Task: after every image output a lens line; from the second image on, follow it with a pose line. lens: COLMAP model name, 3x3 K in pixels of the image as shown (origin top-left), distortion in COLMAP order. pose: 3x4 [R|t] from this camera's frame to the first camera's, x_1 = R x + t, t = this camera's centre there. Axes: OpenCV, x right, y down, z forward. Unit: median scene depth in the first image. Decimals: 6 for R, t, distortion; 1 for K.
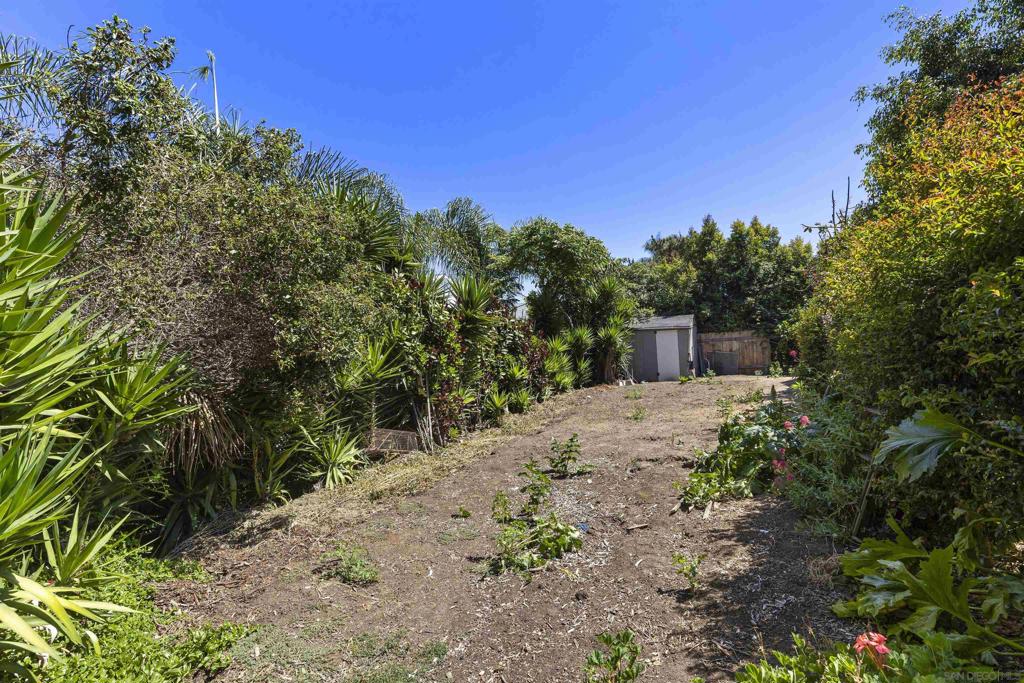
lens RADIAL K [[459.2, 0, 518.1], [0, 459.2, 341.4], [0, 0, 1]] dist [0.002913, -0.000097]
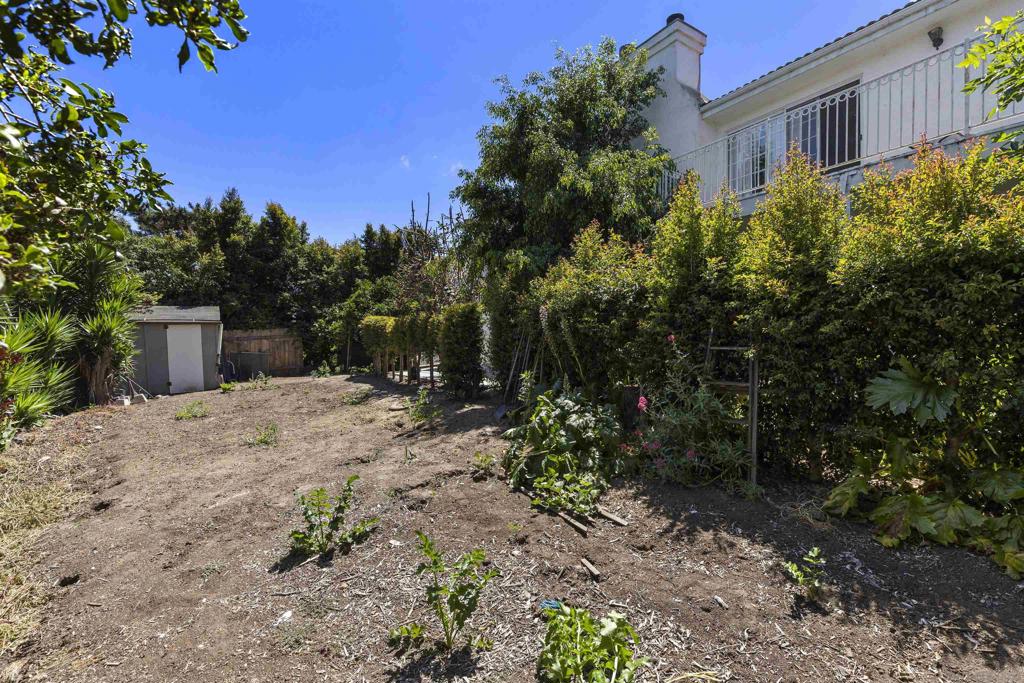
lens RADIAL K [[459.2, 0, 518.1], [0, 459.2, 341.4], [0, 0, 1]] dist [0.002913, -0.000097]
pose [[0.447844, 0.006018, 0.894091, -0.105609], [-0.000078, 0.999978, -0.006692, 0.008252], [-0.894112, 0.002928, 0.447835, 0.171626]]
